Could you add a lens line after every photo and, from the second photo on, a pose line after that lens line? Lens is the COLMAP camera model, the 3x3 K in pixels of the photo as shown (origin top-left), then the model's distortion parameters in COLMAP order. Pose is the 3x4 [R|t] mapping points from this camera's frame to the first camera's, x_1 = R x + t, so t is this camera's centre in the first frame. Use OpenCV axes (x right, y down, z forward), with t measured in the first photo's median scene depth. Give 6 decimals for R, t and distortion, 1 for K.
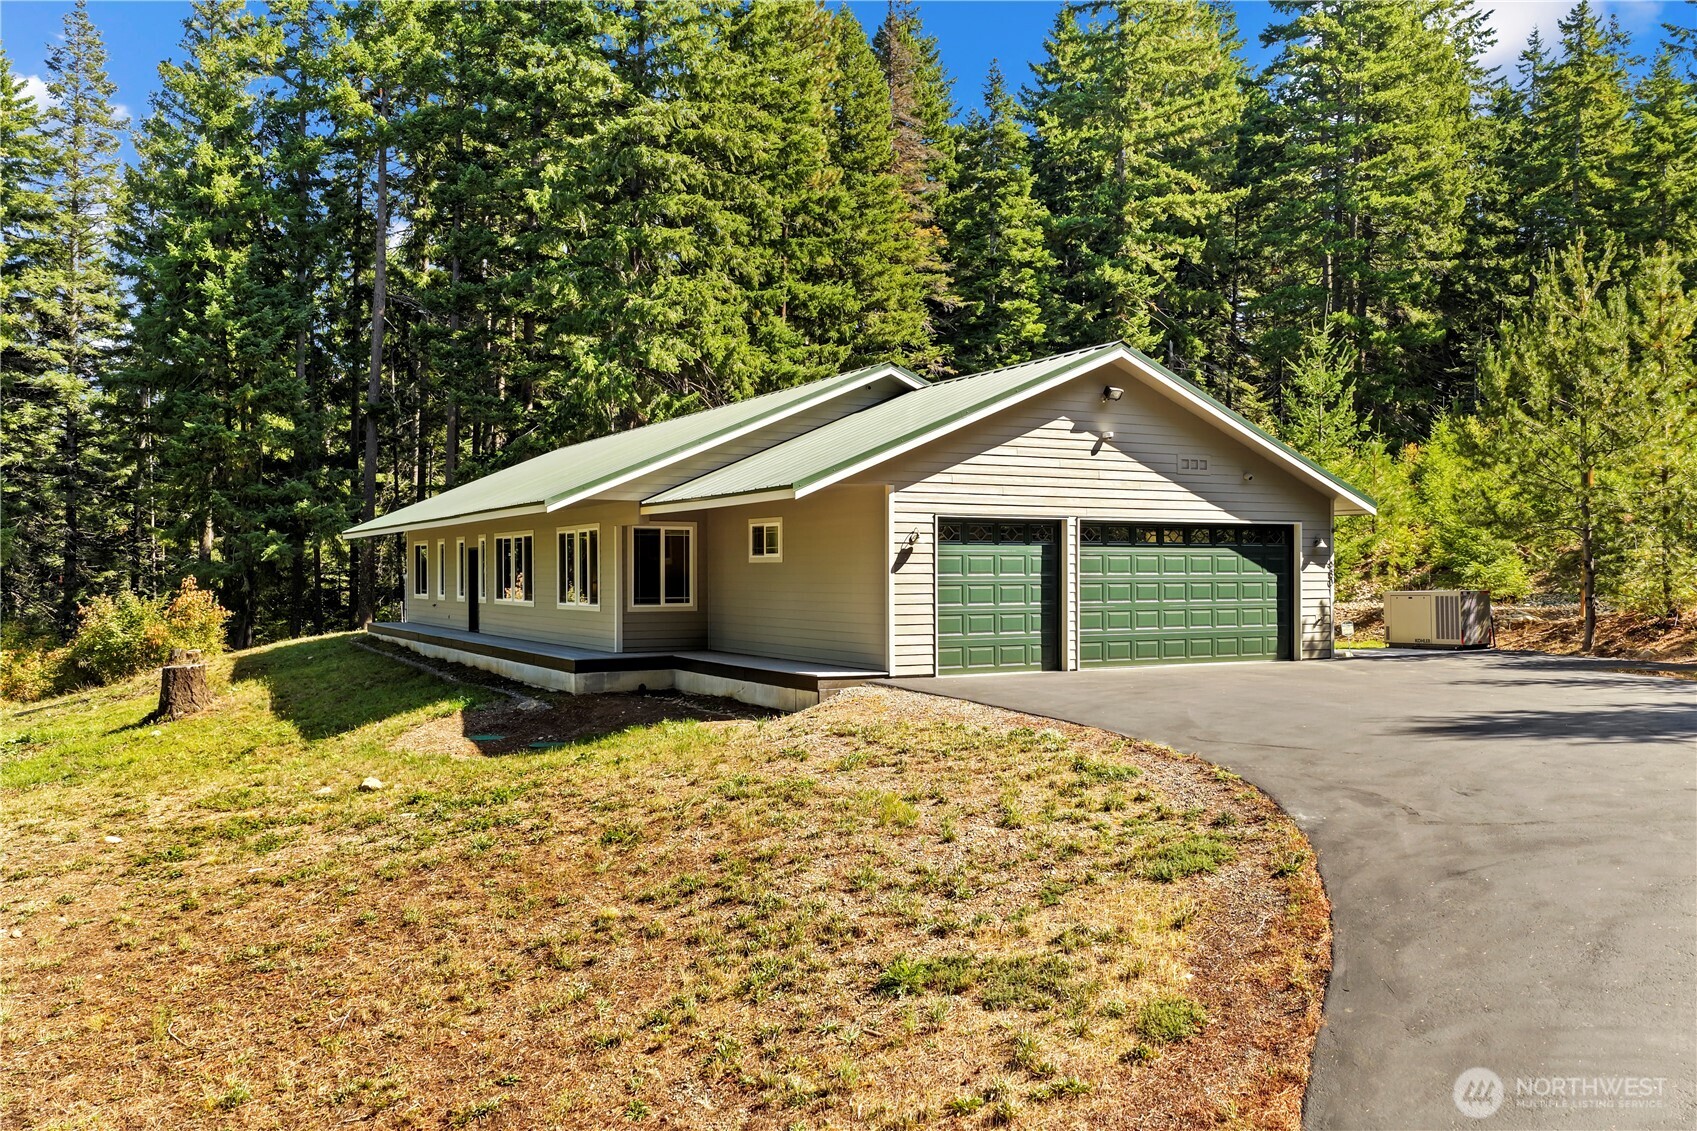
lens RADIAL K [[1395.7, 0, 848.5], [0, 1395.7, 565.5], [0, 0, 1]] dist [0.003649, 0.097826]
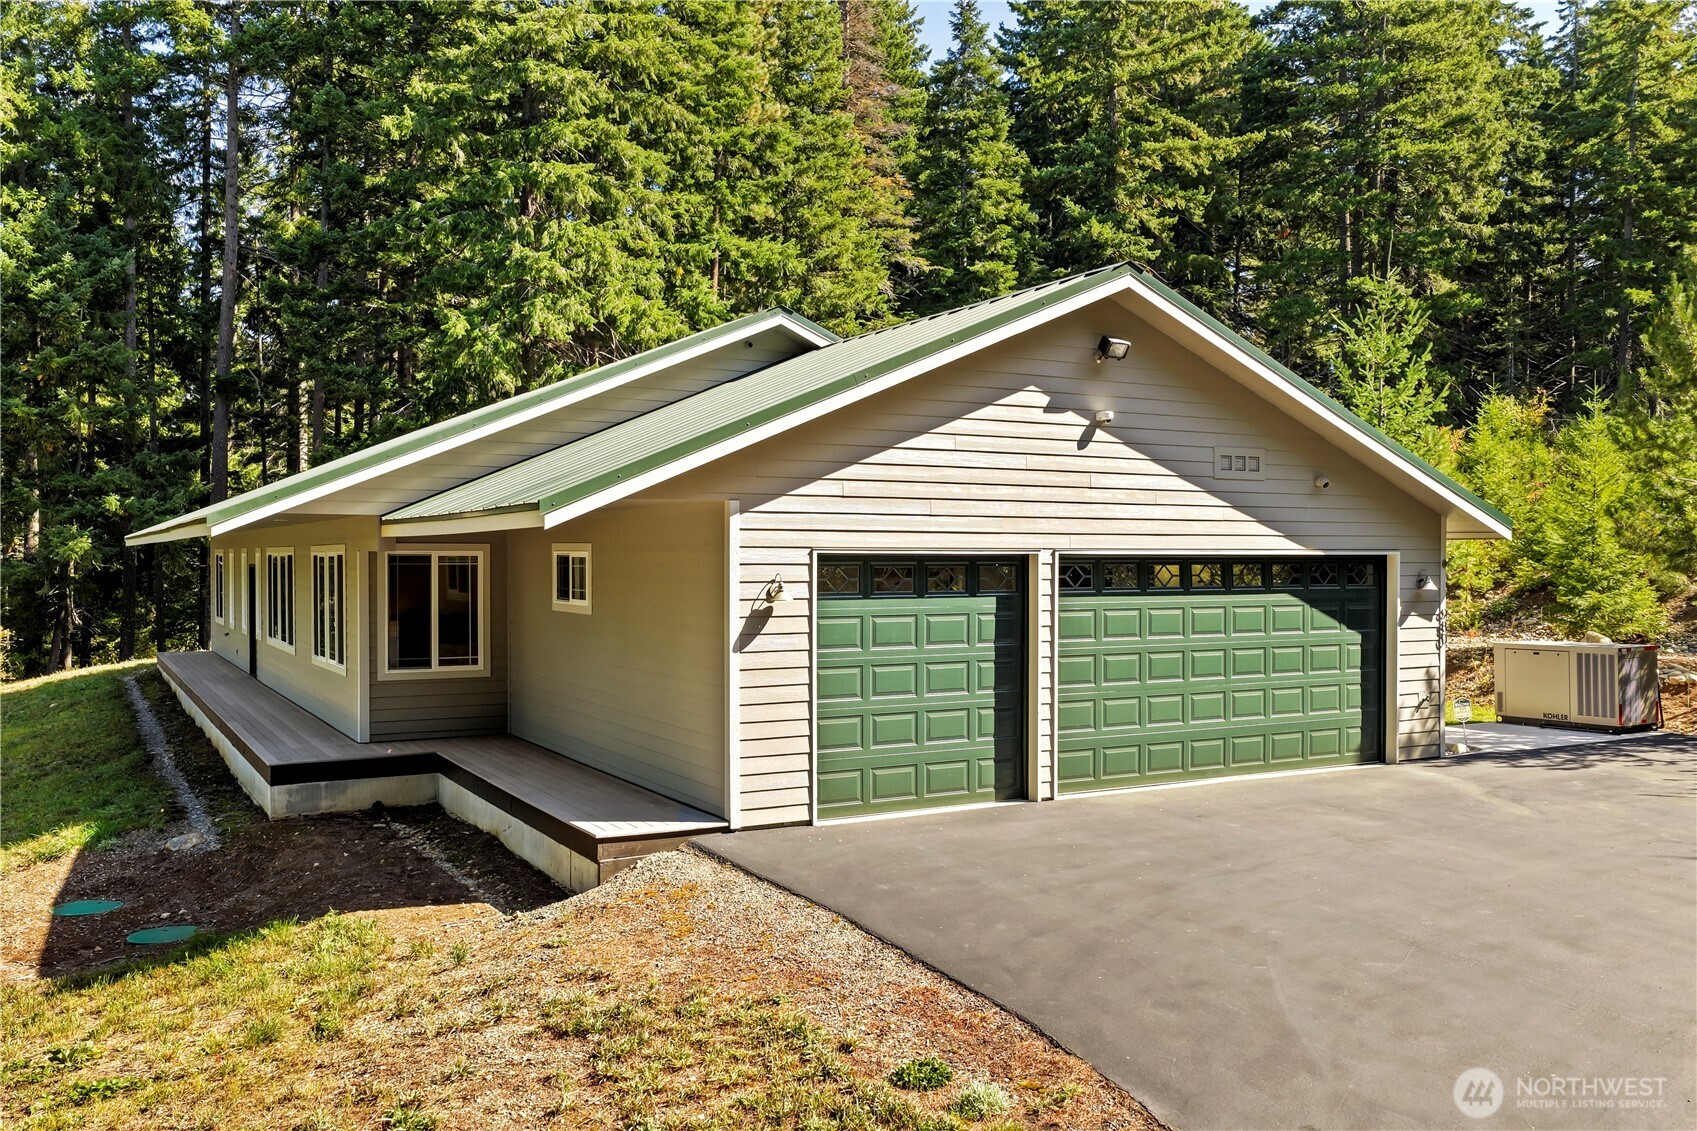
lens RADIAL K [[1395.7, 0, 848.5], [0, 1395.7, 565.5], [0, 0, 1]] dist [0.003649, 0.097826]
pose [[0.999929, 0.003325, 0.011424, 0.029836], [-0.003460, 0.999925, 0.011783, -0.015622], [-0.011384, -0.011822, 0.999865, 0.174209]]
